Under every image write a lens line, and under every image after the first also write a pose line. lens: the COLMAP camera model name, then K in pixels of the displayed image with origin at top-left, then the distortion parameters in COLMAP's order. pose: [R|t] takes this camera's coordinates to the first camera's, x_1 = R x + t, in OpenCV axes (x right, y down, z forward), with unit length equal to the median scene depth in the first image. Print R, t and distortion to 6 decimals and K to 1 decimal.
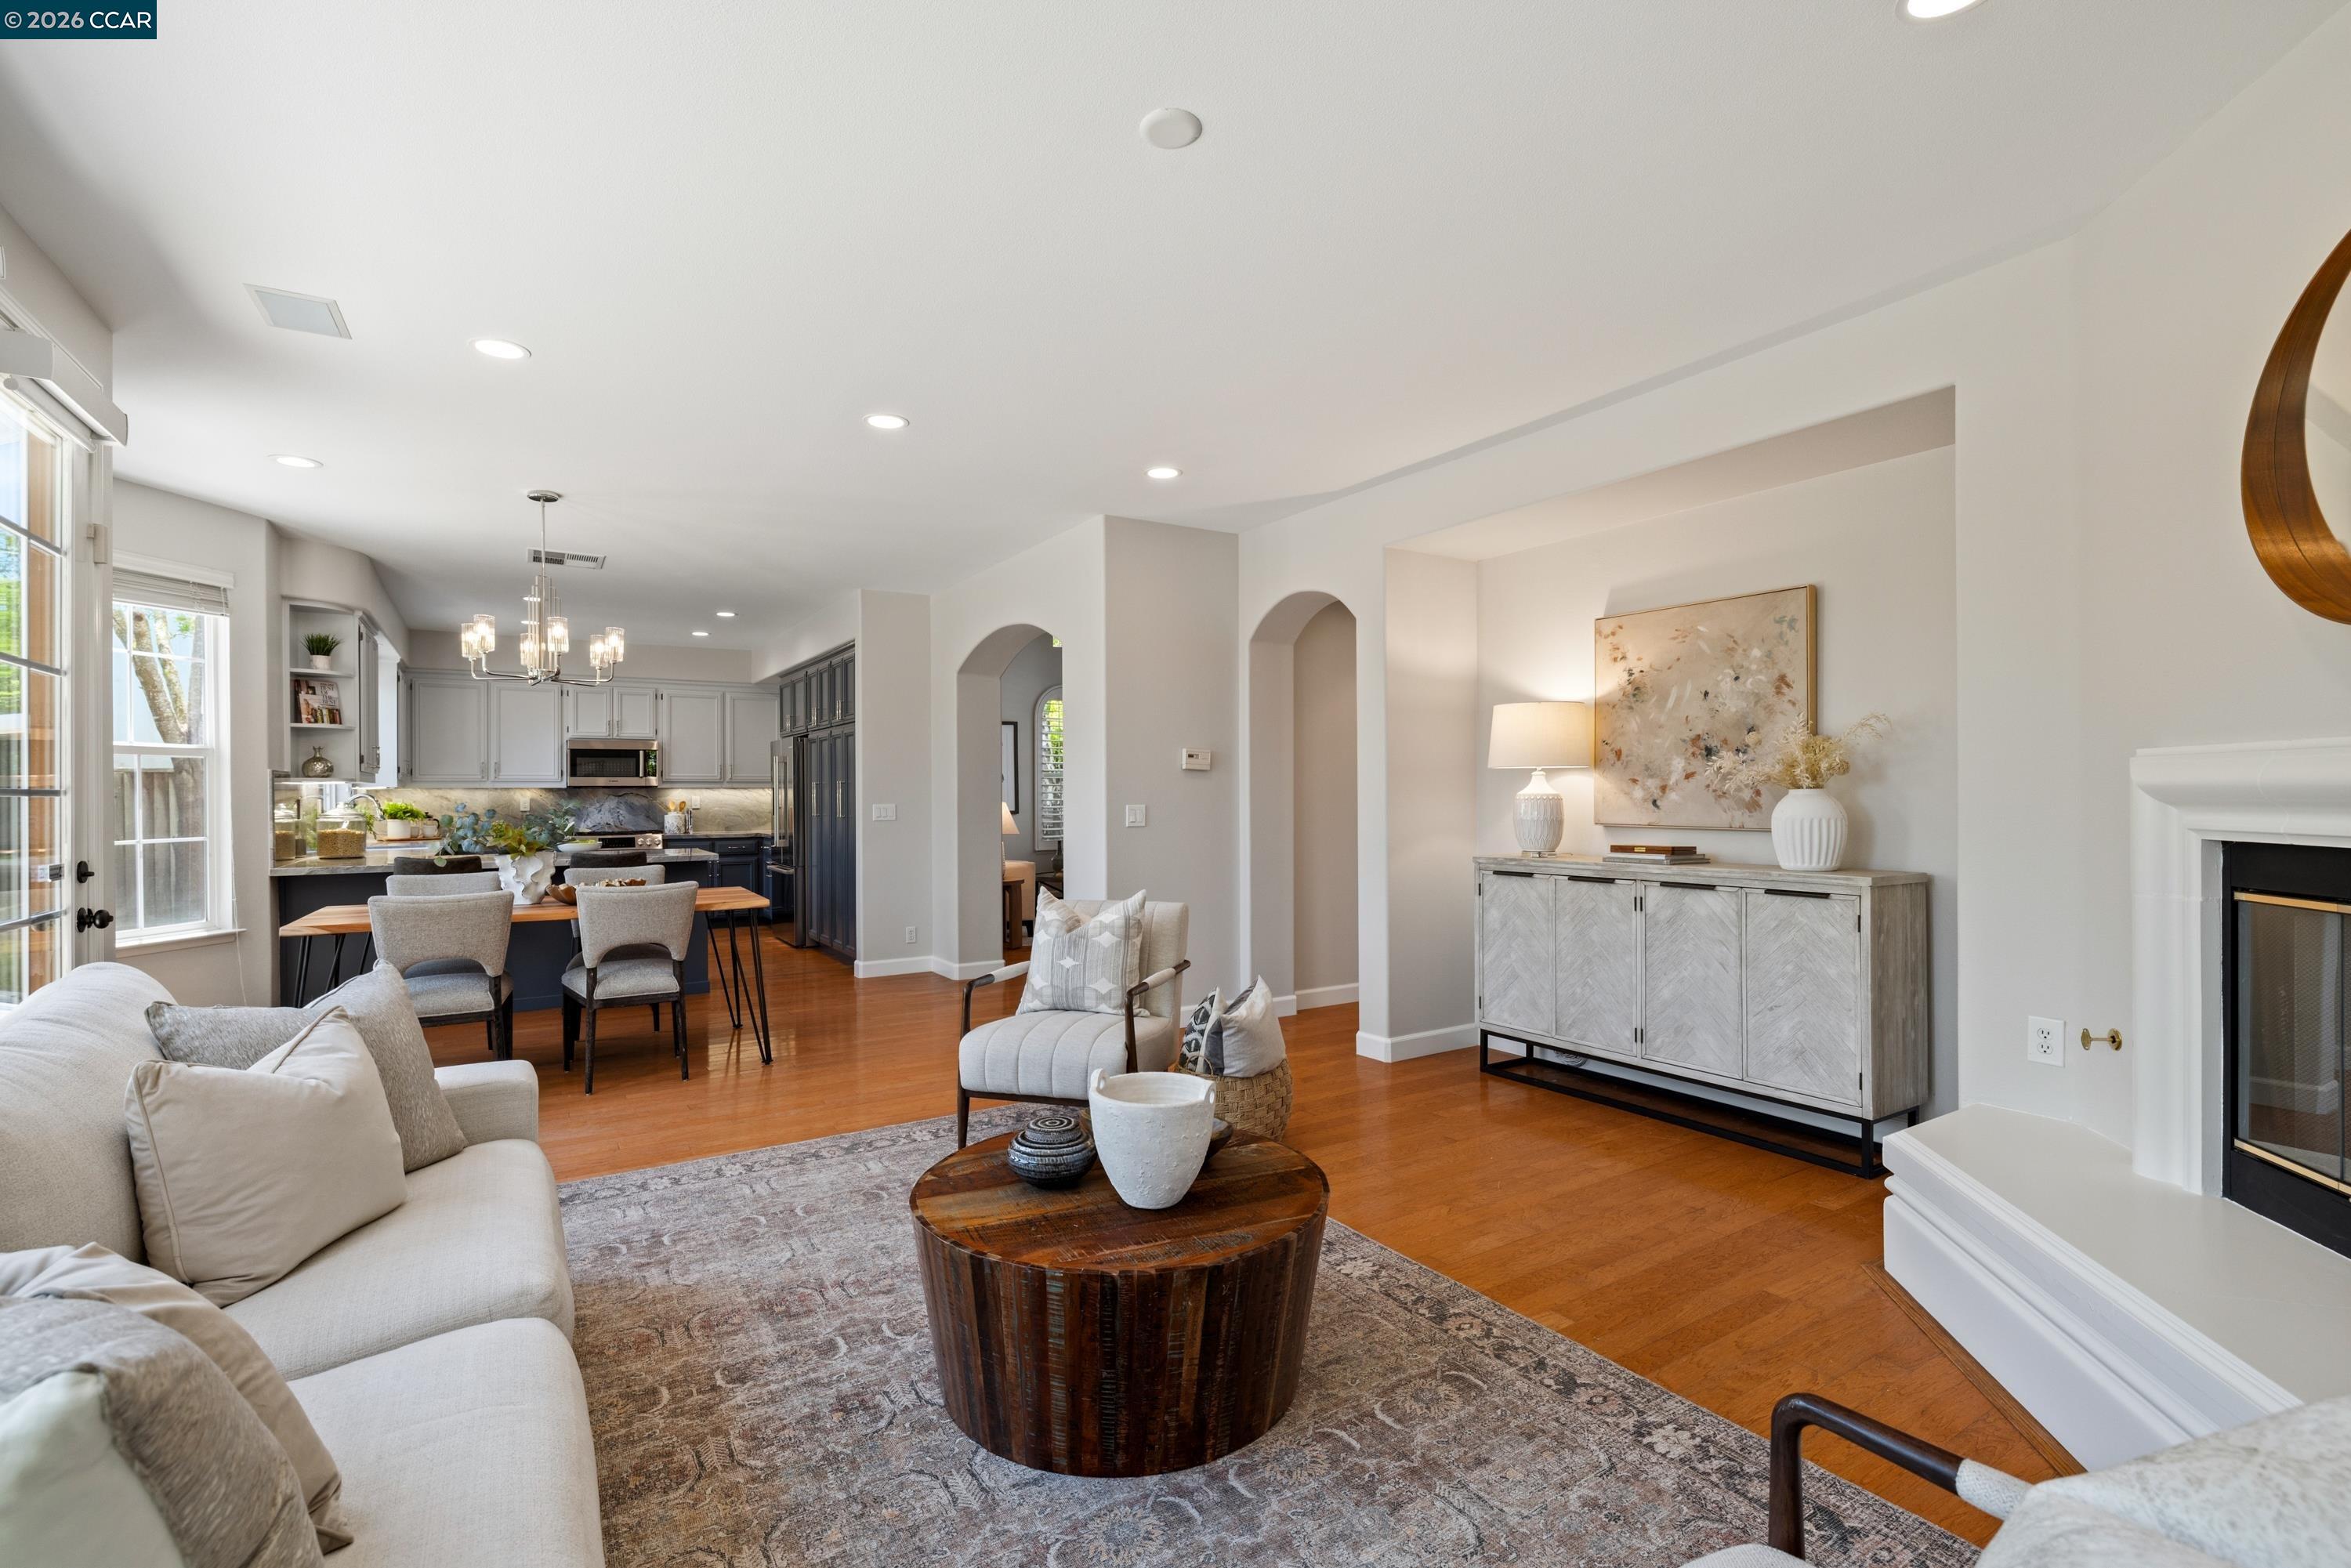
lens RADIAL K [[1057.9, 0, 1169.5], [0, 1057.9, 788.6], [0, 0, 1]] dist [-0.003756, 0.000741]
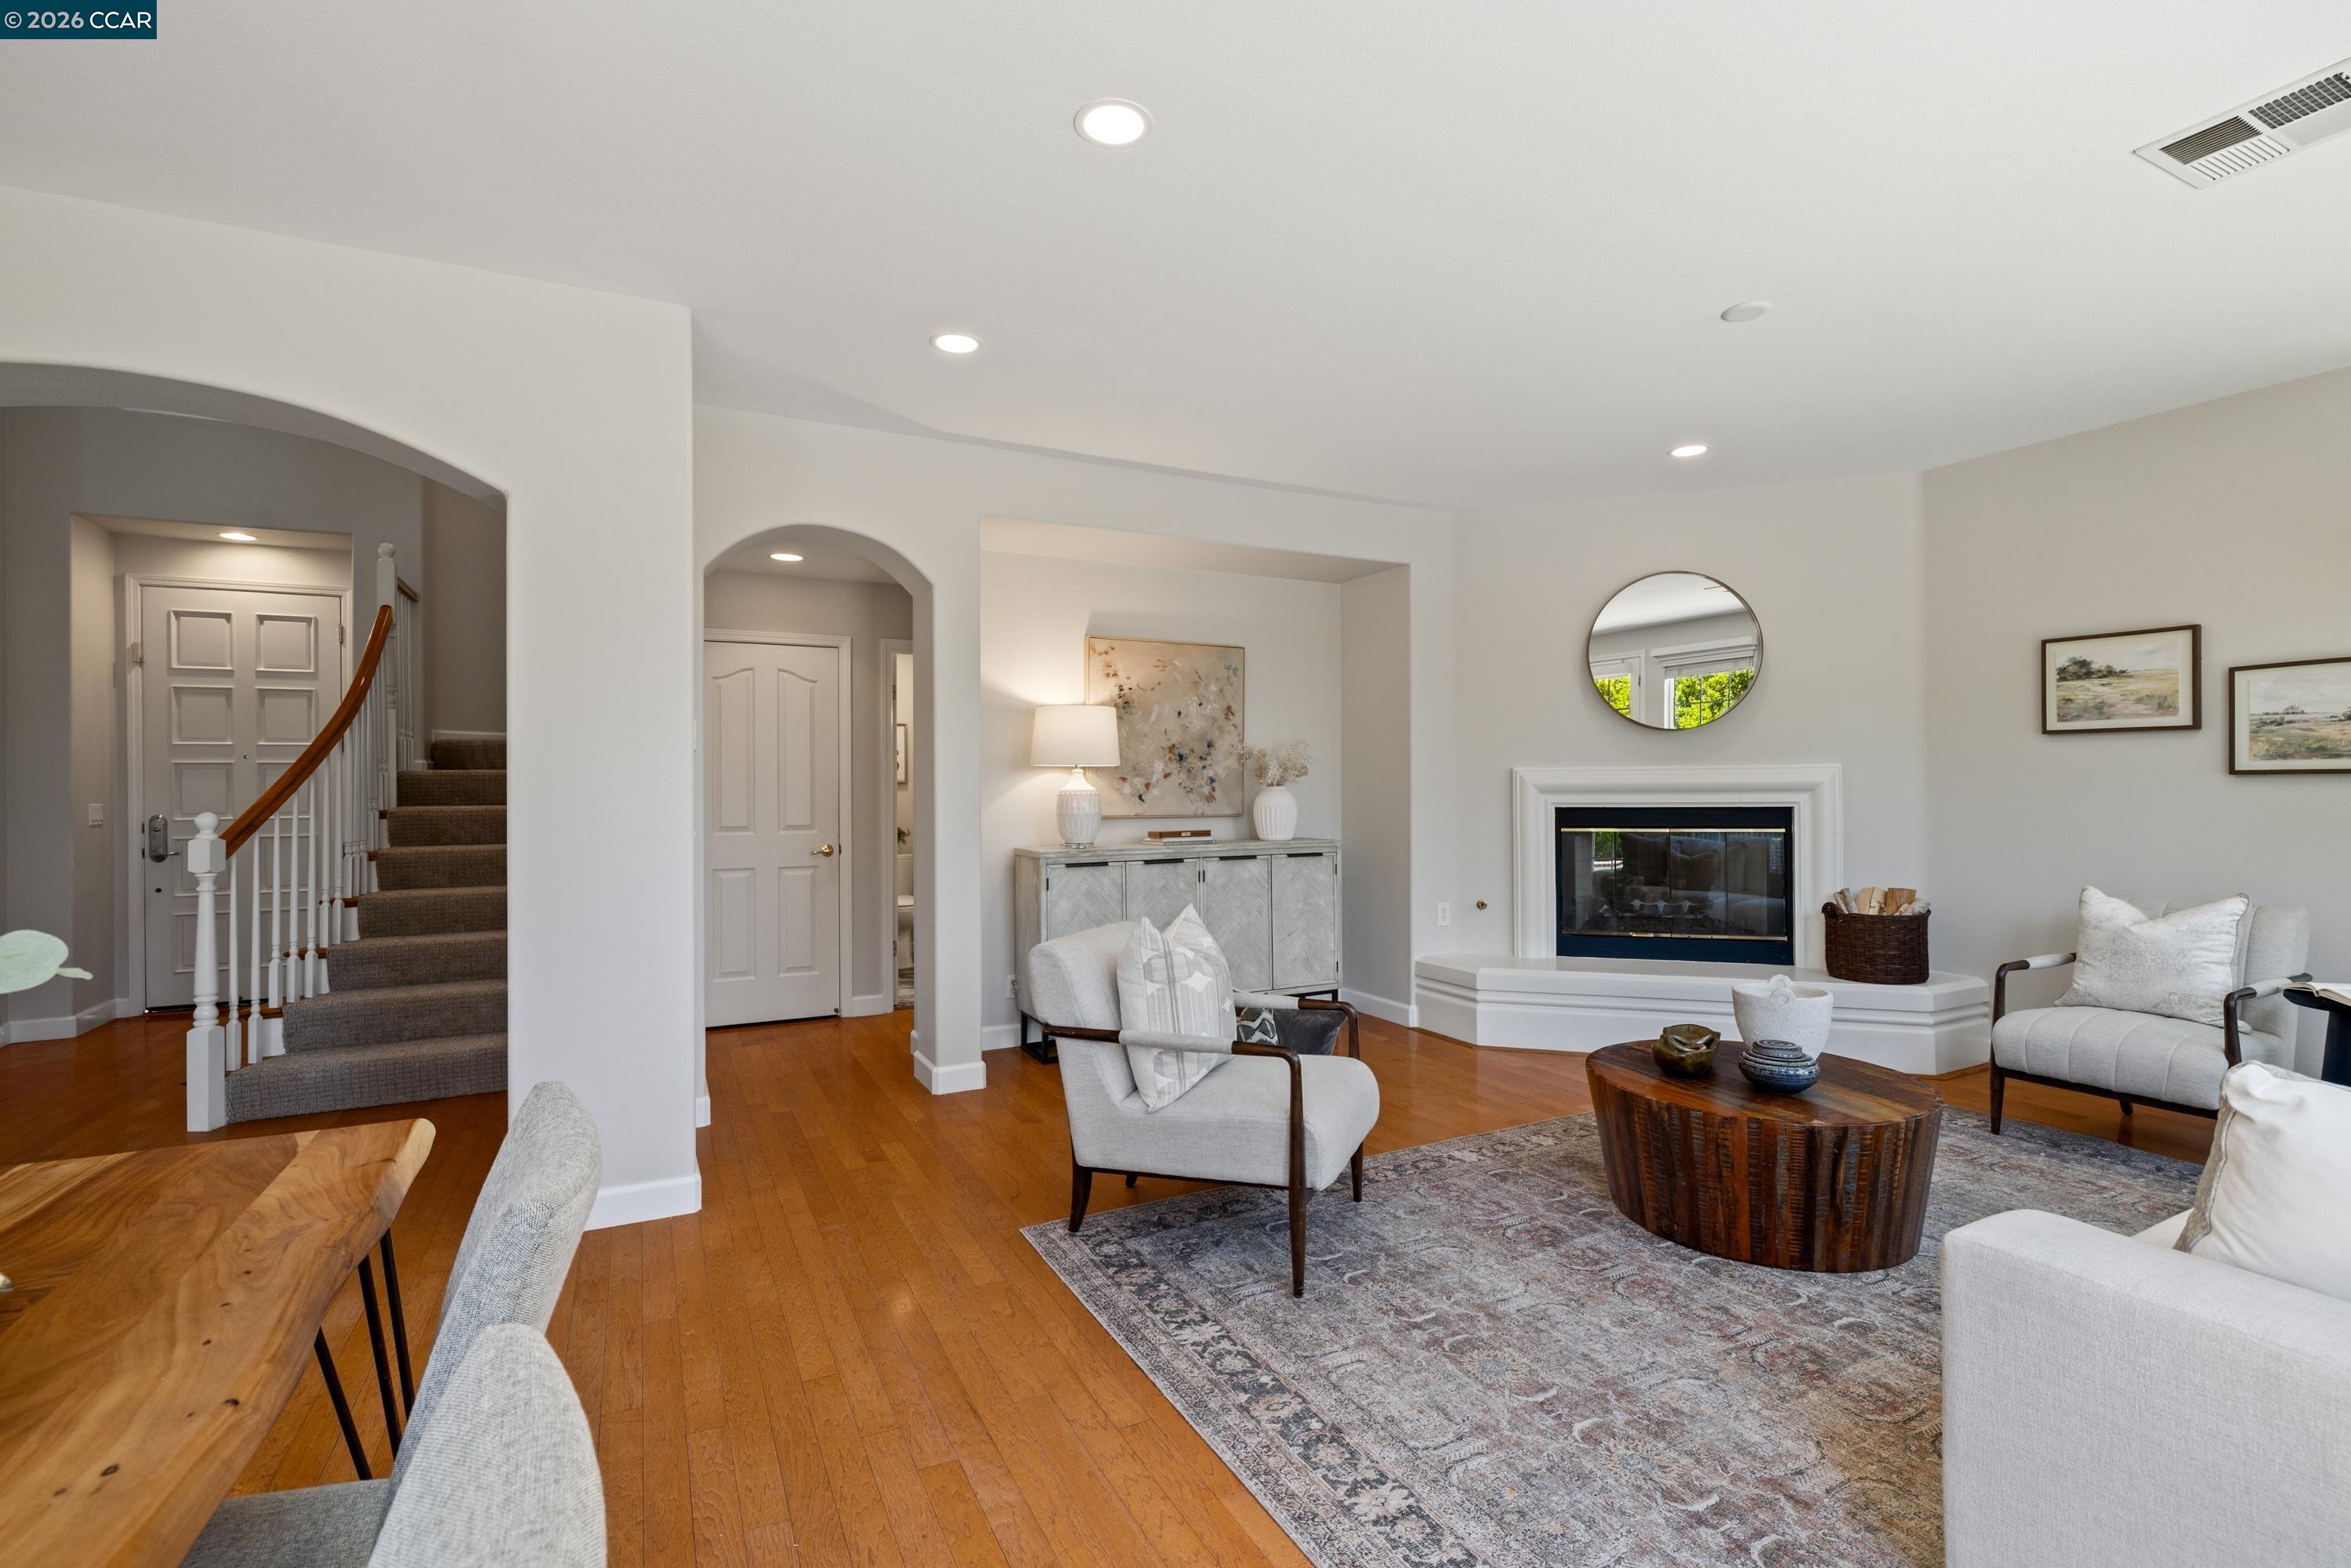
lens RADIAL K [[1057.9, 0, 1169.5], [0, 1057.9, 788.6], [0, 0, 1]] dist [-0.003756, 0.000741]
pose [[0.094513, 0.005089, 0.995511, -0.796657], [0.000342, 0.999987, -0.005145, 0.010129], [-0.995524, 0.000826, 0.094510, 0.890544]]
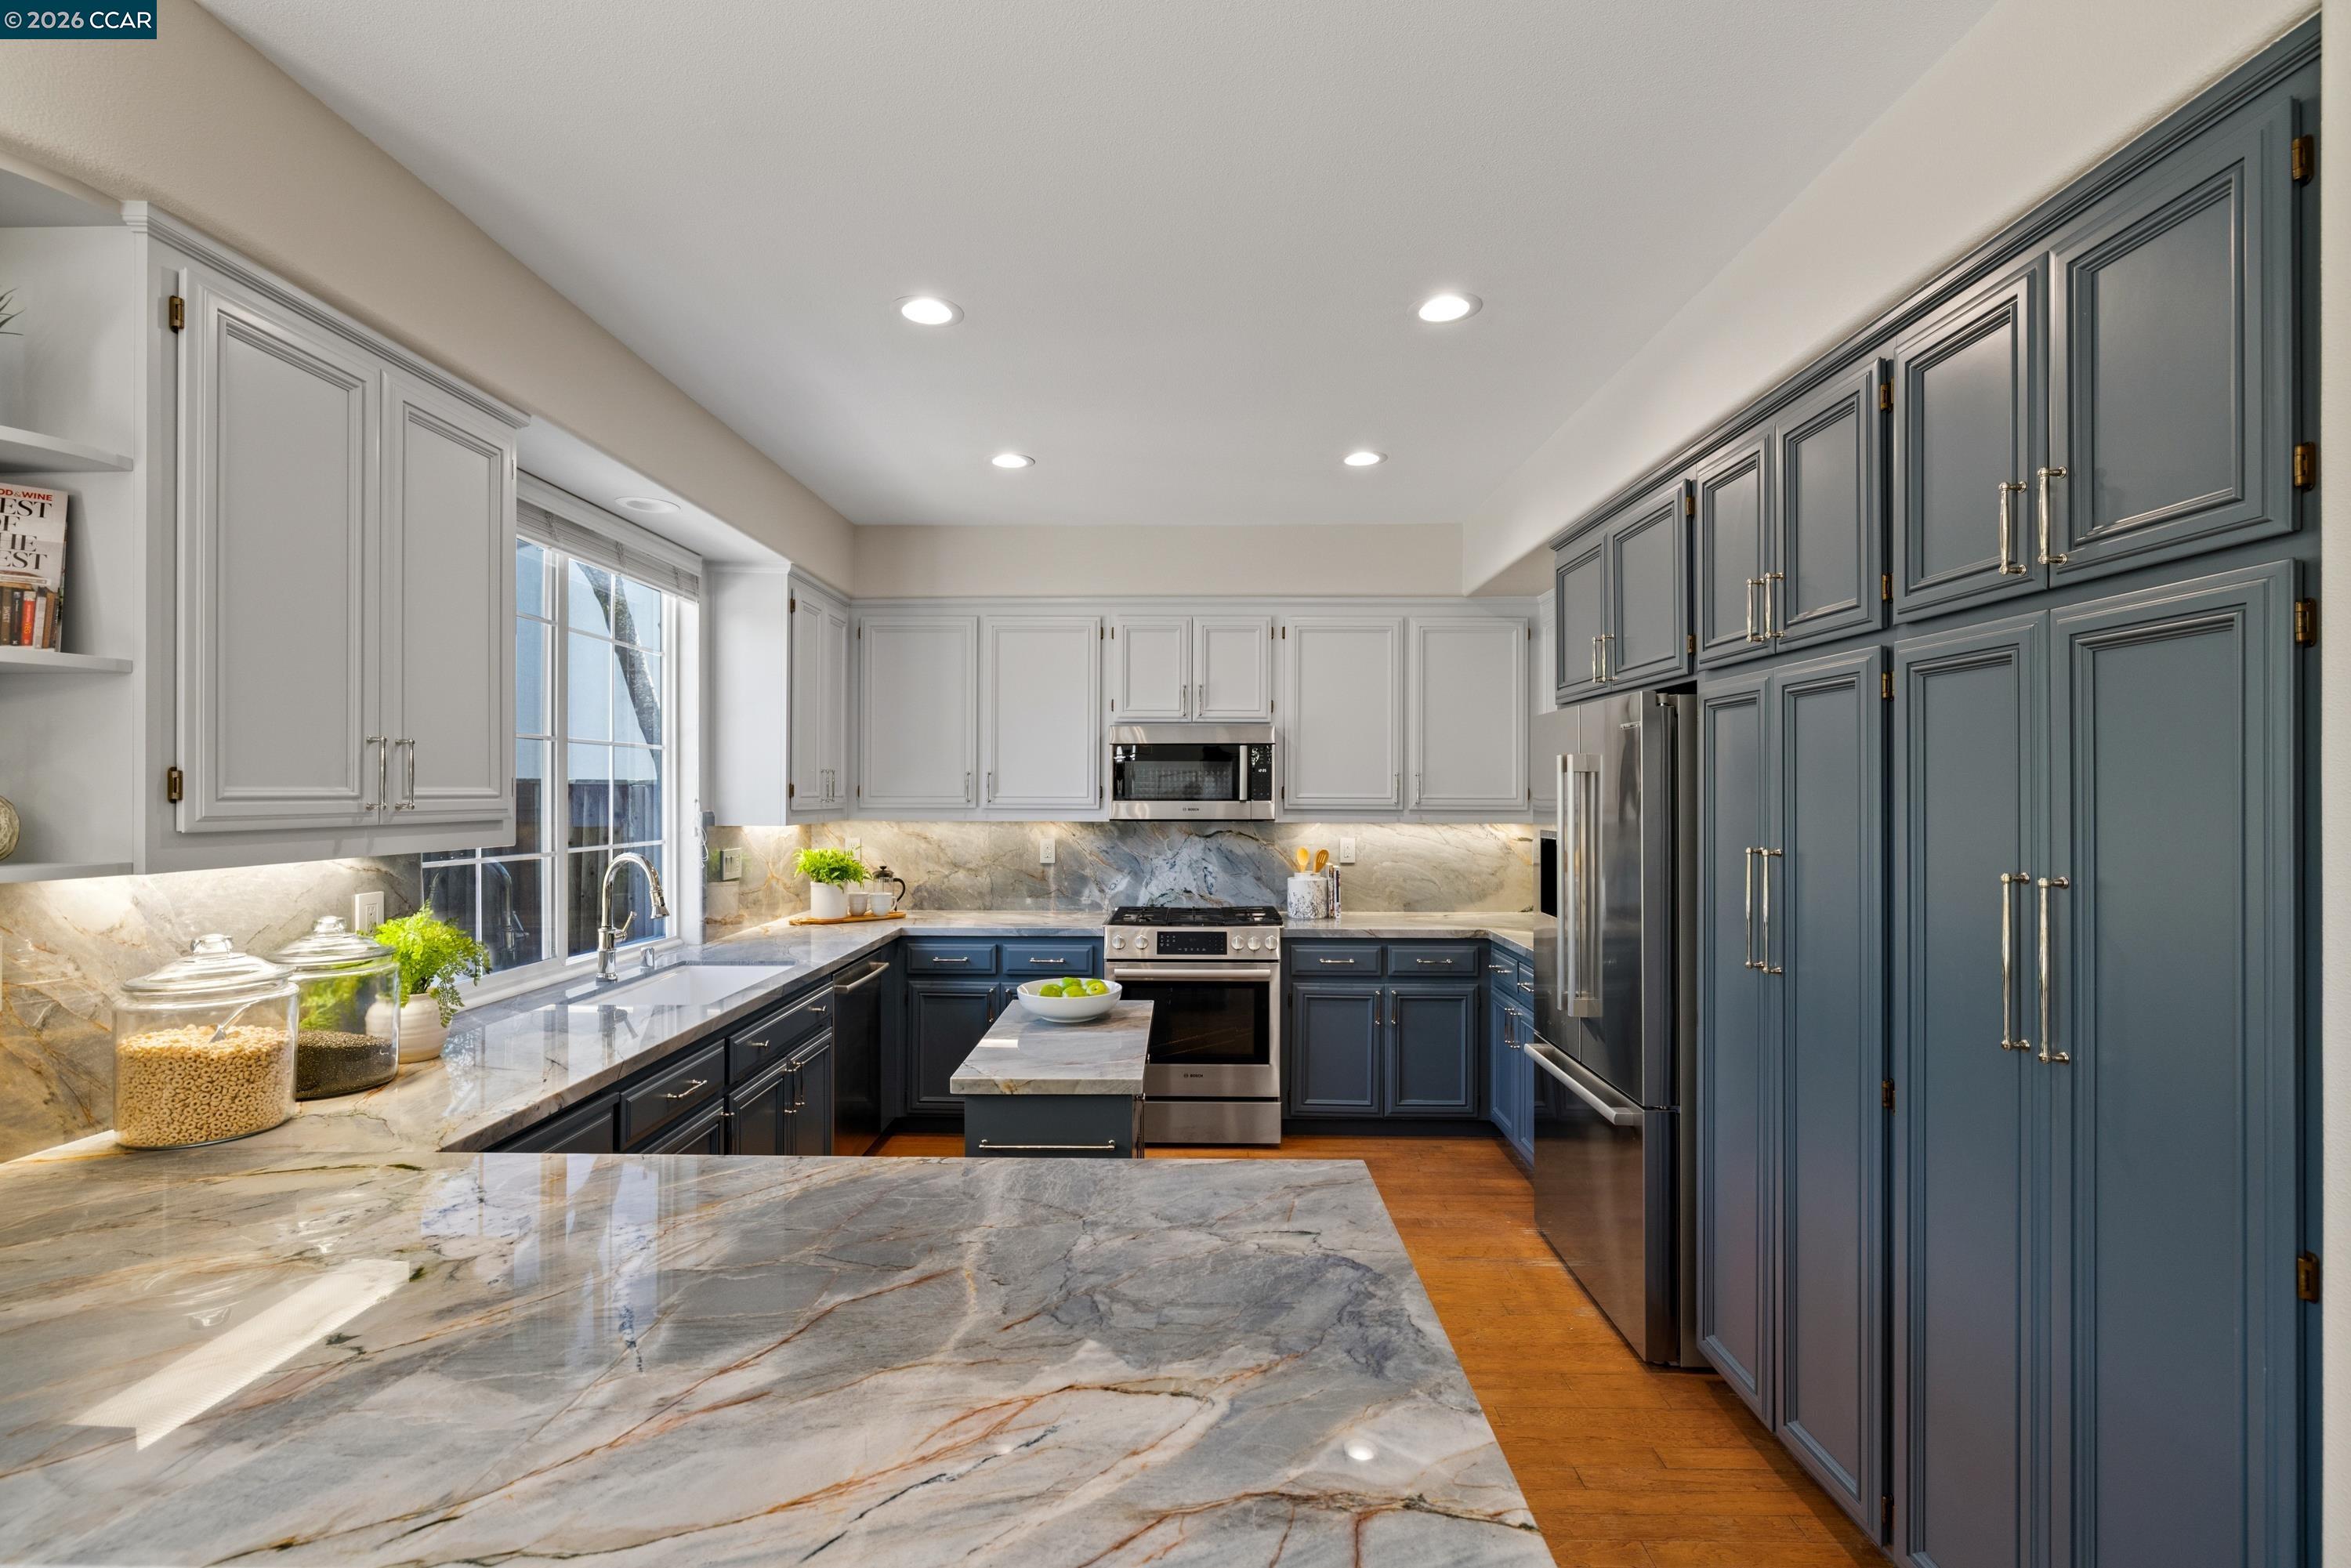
lens RADIAL K [[1050.9, 0, 1171.9], [0, 1050.9, 784.9], [0, 0, 1]] dist [-0.003481, 0.000102]
pose [[0.836697, 0.004626, -0.547647, -0.627529], [-0.004409, 0.999989, 0.001711, -0.044372], [0.547648, 0.000983, 0.836708, 1.378822]]
